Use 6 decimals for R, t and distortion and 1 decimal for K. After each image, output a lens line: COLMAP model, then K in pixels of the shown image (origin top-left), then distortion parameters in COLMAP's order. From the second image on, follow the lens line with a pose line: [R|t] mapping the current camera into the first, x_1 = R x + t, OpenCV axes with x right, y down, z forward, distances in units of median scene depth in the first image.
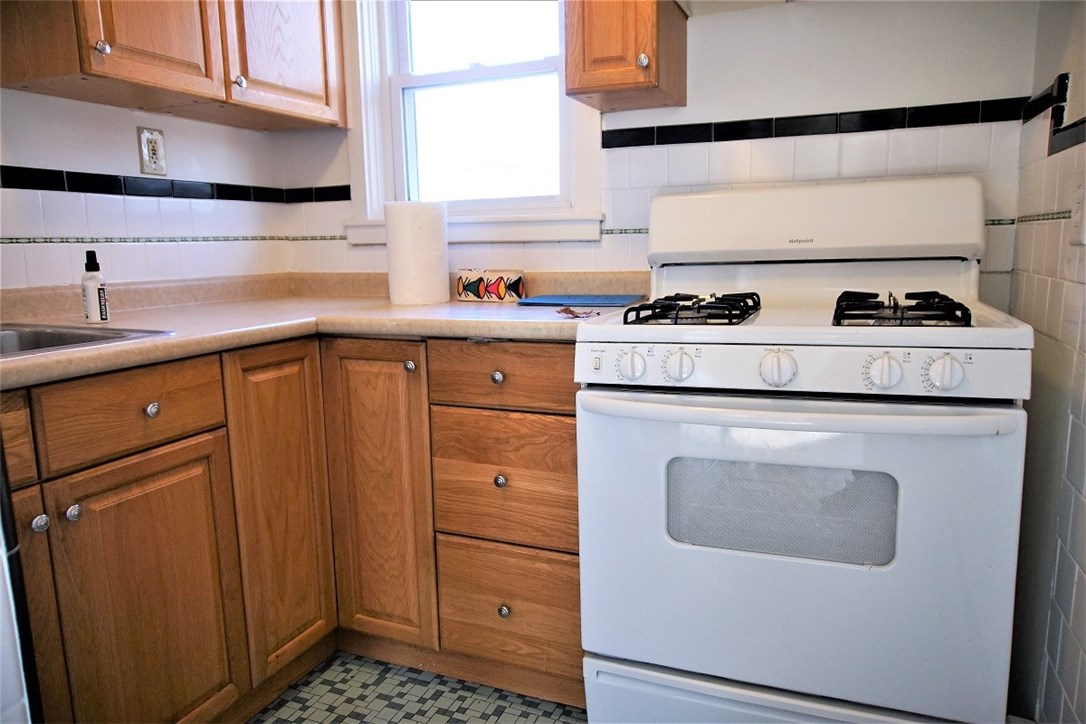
lens RADIAL K [[722.1, 0, 542.9], [0, 722.1, 364.2], [0, 0, 1]] dist [-0.056121, 0.038560]
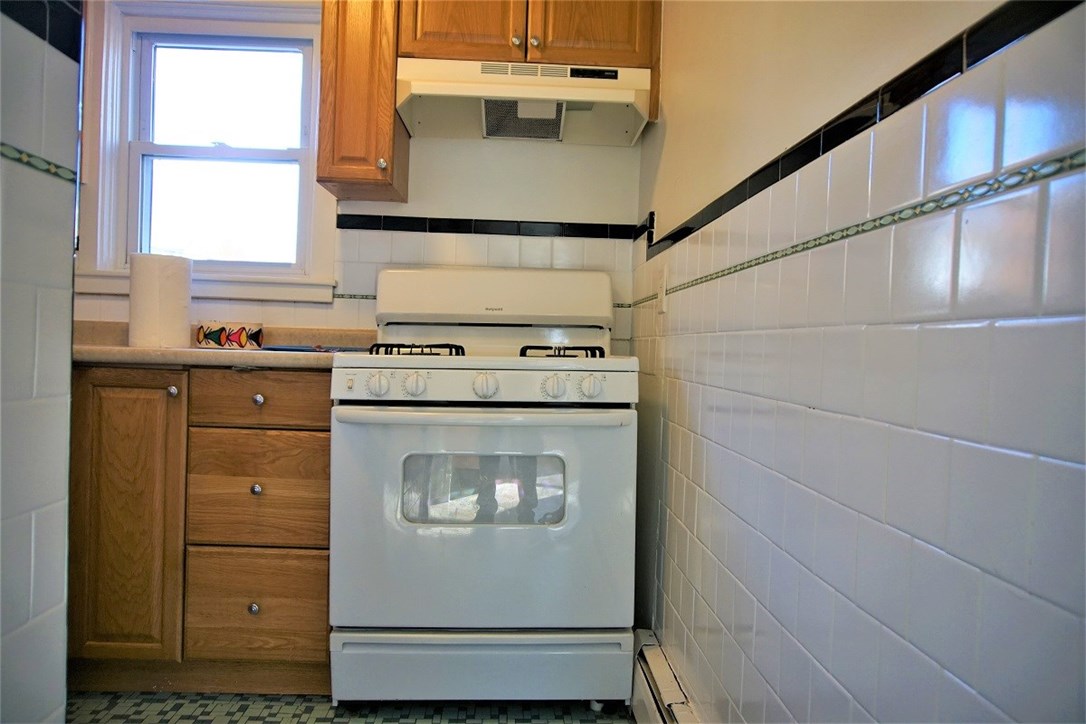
lens RADIAL K [[722.1, 0, 542.8], [0, 722.1, 363.1], [0, 0, 1]] dist [-0.056121, 0.038560]
pose [[0.902845, 0.042906, 0.427819, -0.135353], [0.018509, 0.990208, -0.138370, 0.119963], [-0.429567, 0.132845, 0.893210, -0.242777]]
